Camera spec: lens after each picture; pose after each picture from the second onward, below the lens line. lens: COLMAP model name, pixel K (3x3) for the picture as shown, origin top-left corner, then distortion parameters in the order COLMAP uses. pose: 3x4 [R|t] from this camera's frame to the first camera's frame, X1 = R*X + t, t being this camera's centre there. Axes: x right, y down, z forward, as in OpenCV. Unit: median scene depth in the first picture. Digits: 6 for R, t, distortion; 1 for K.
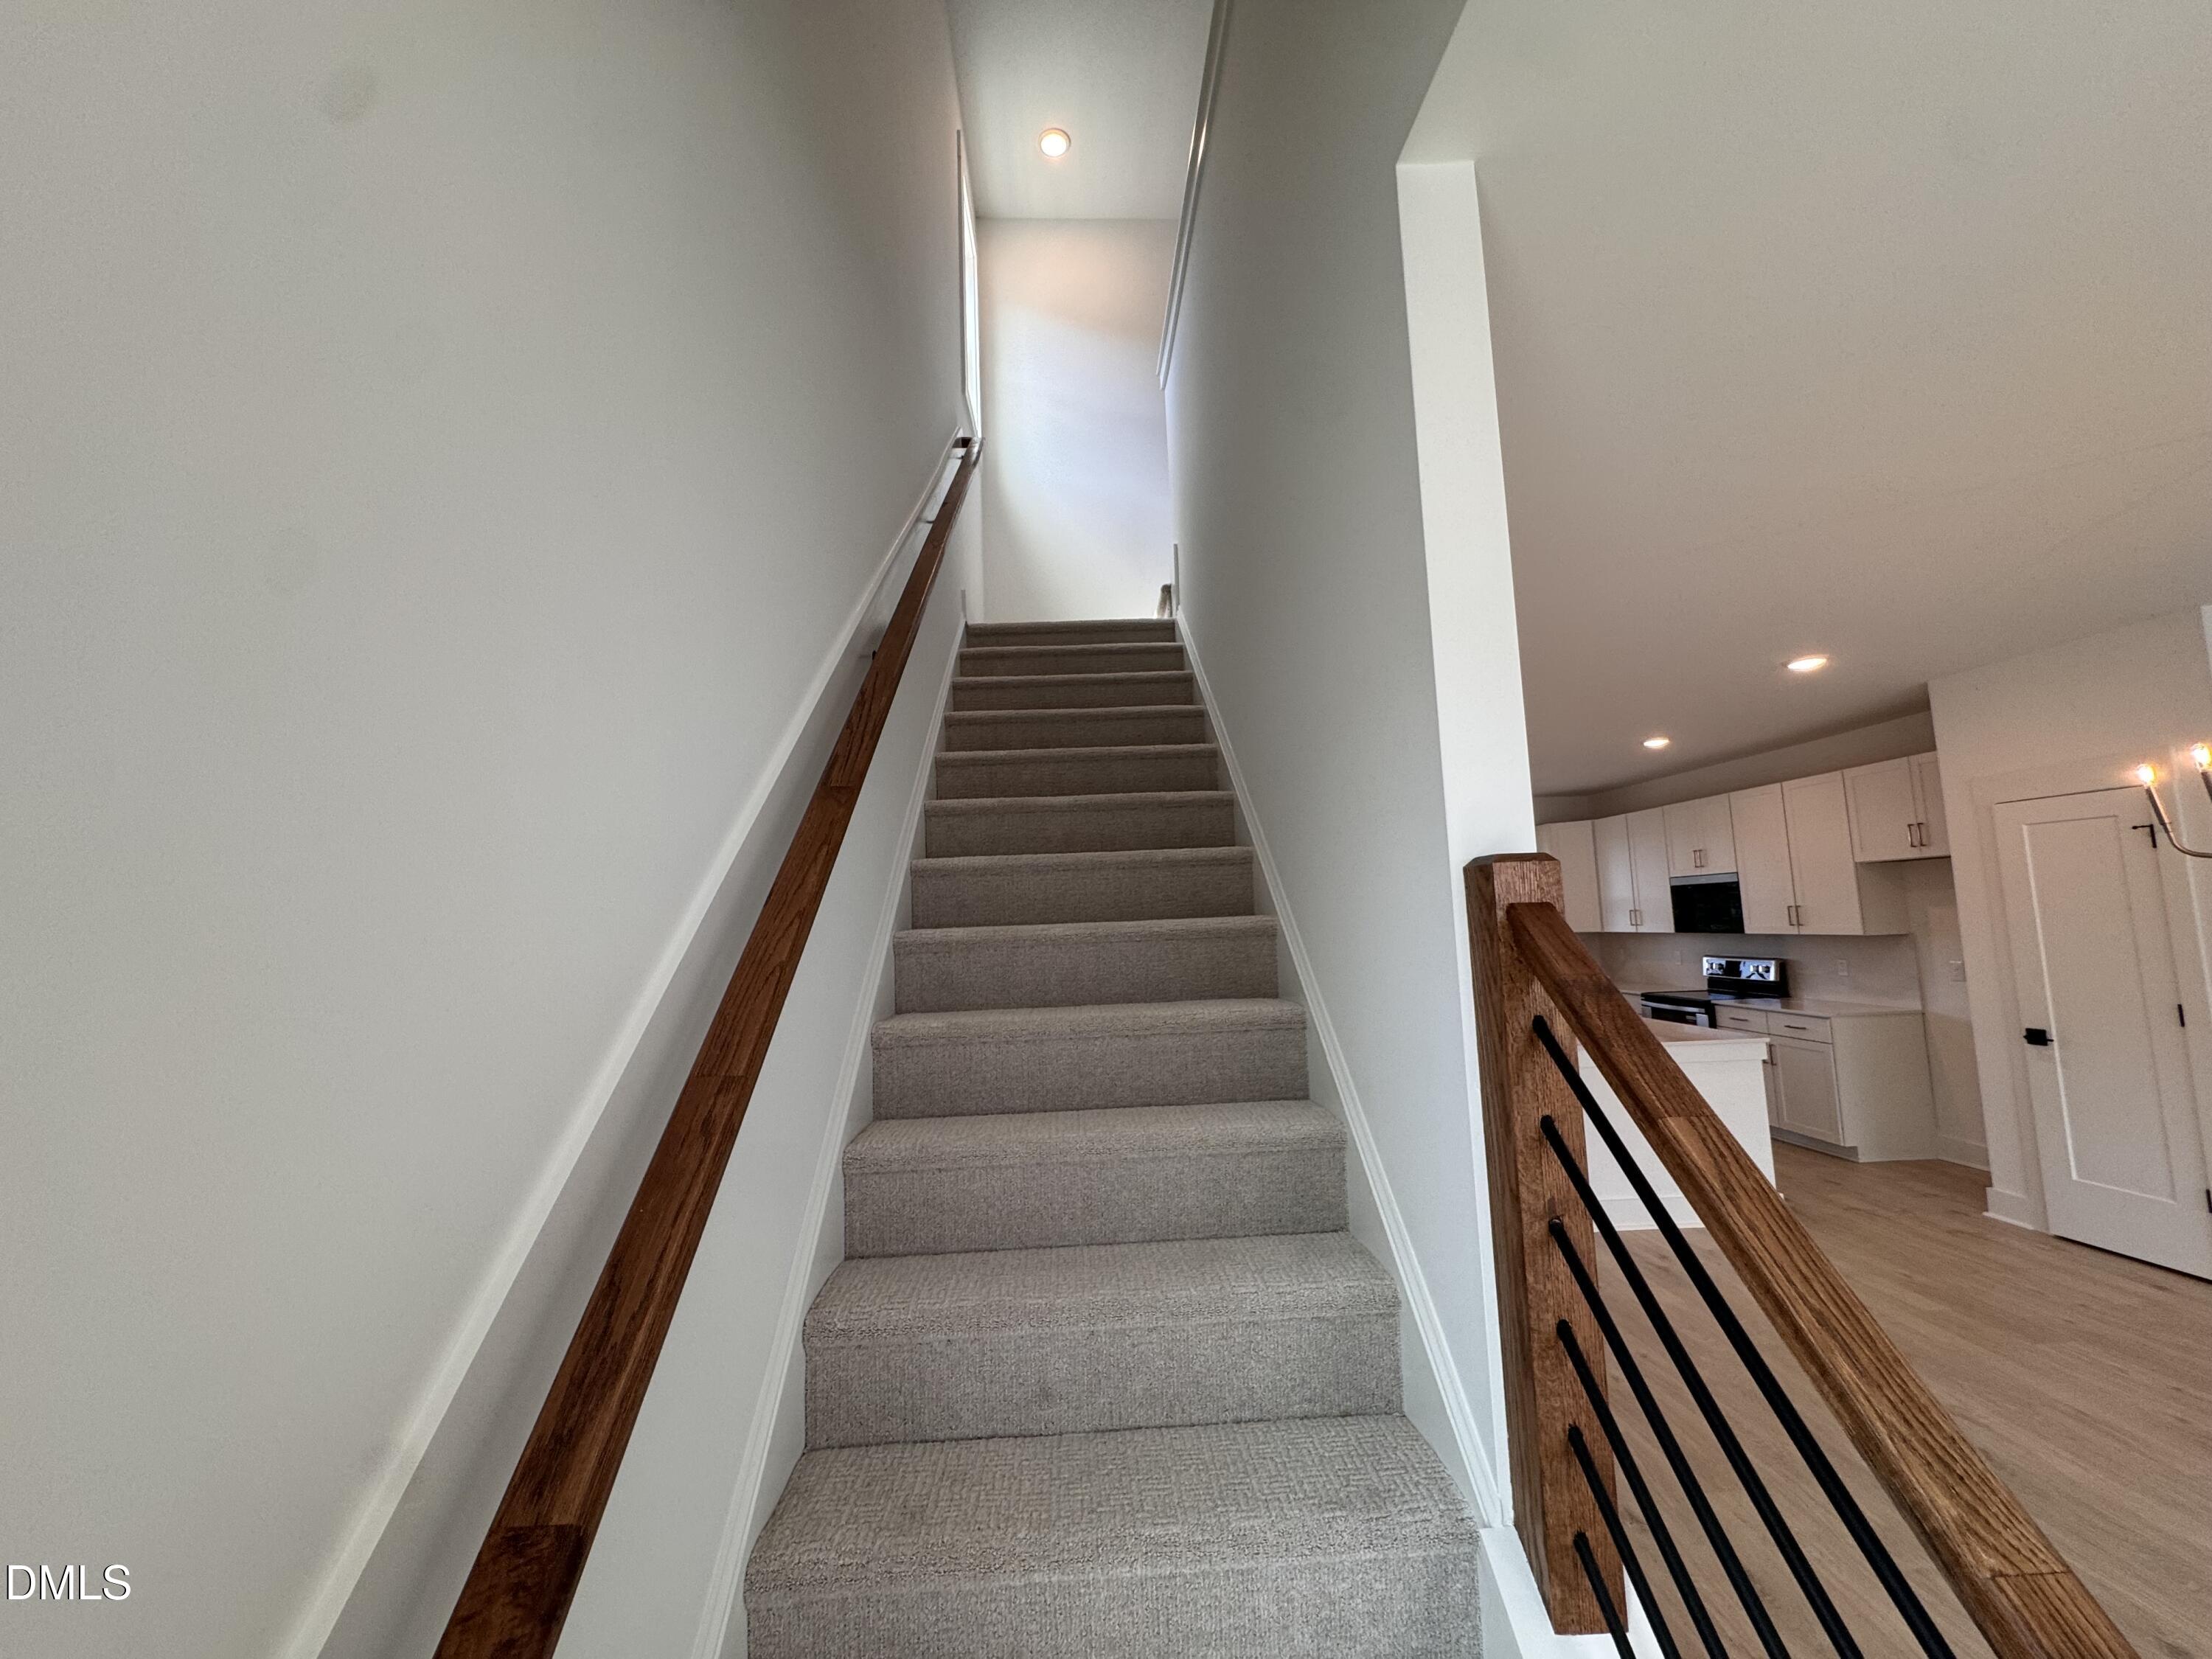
lens RADIAL K [[884.8, 0, 1106.0], [0, 884.8, 829.5], [0, 0, 1]] dist [-0.002942, 0.000004]
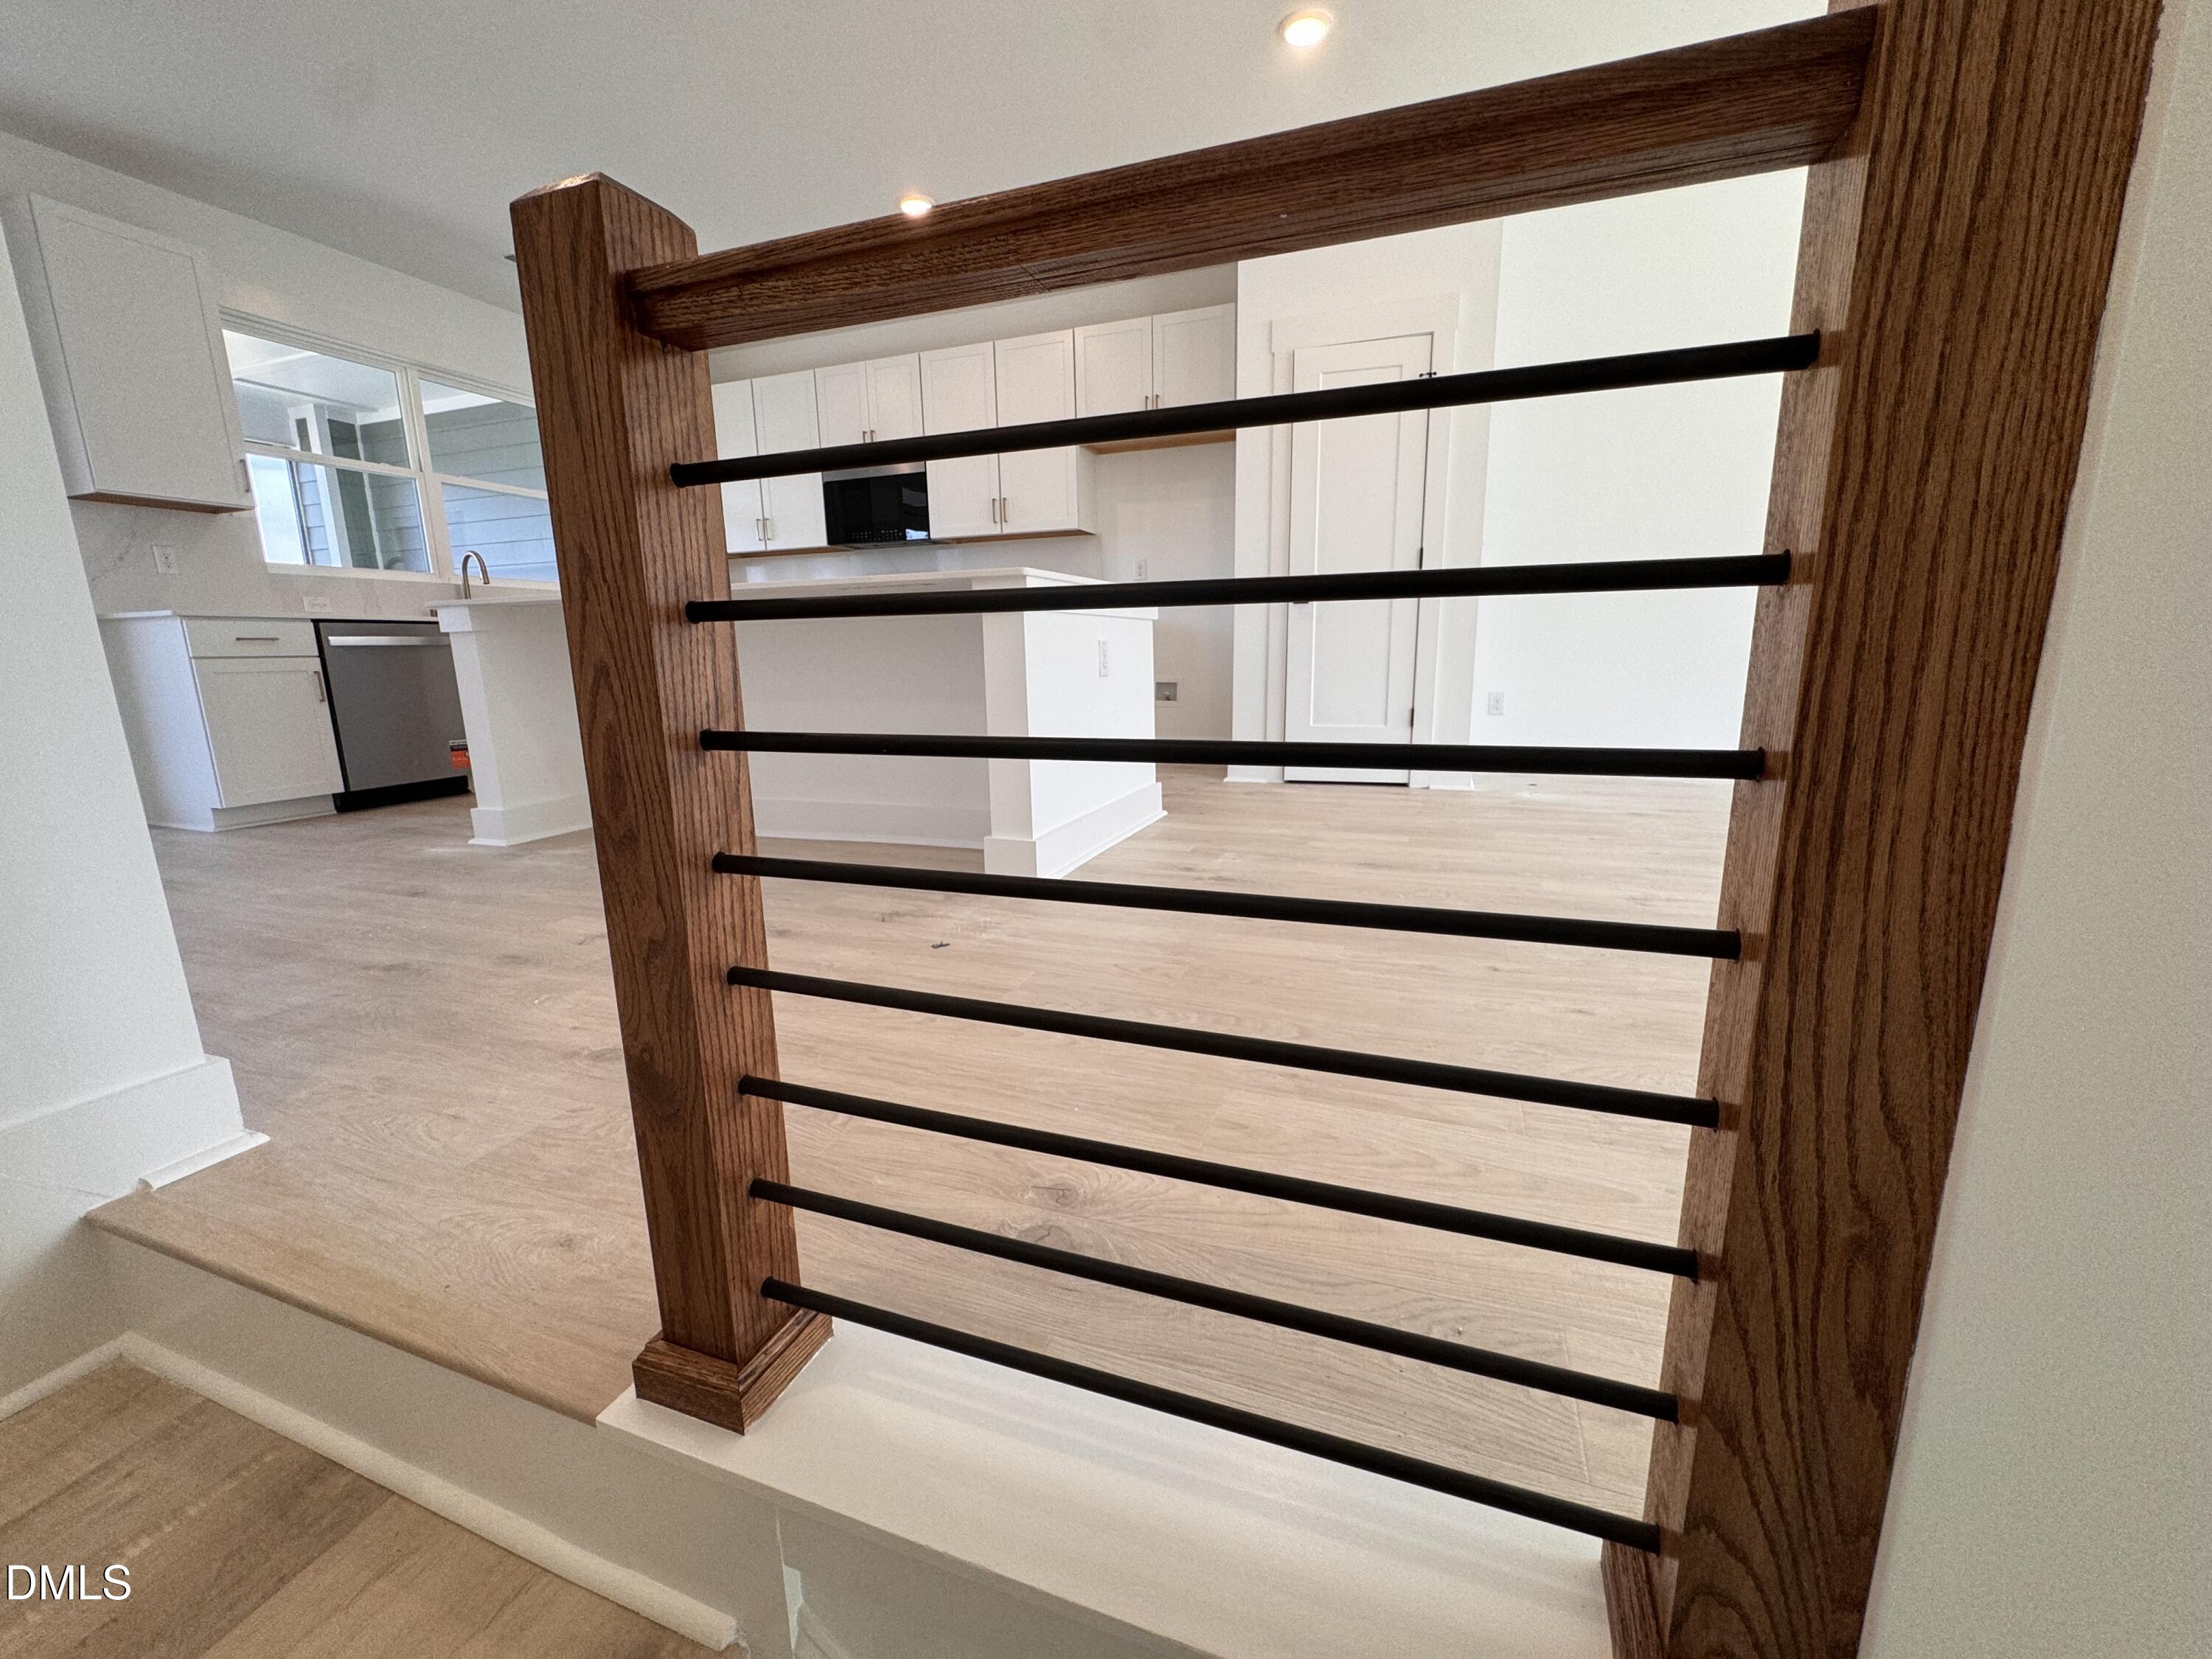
lens RADIAL K [[884.8, 0, 1106.0], [0, 884.8, 829.5], [0, 0, 1]] dist [-0.002942, 0.000004]
pose [[0.383027, -0.156004, 0.910468, -0.015775], [-0.090996, 0.974470, 0.205252, 0.216204], [-0.919244, -0.161466, 0.359053, 0.543729]]
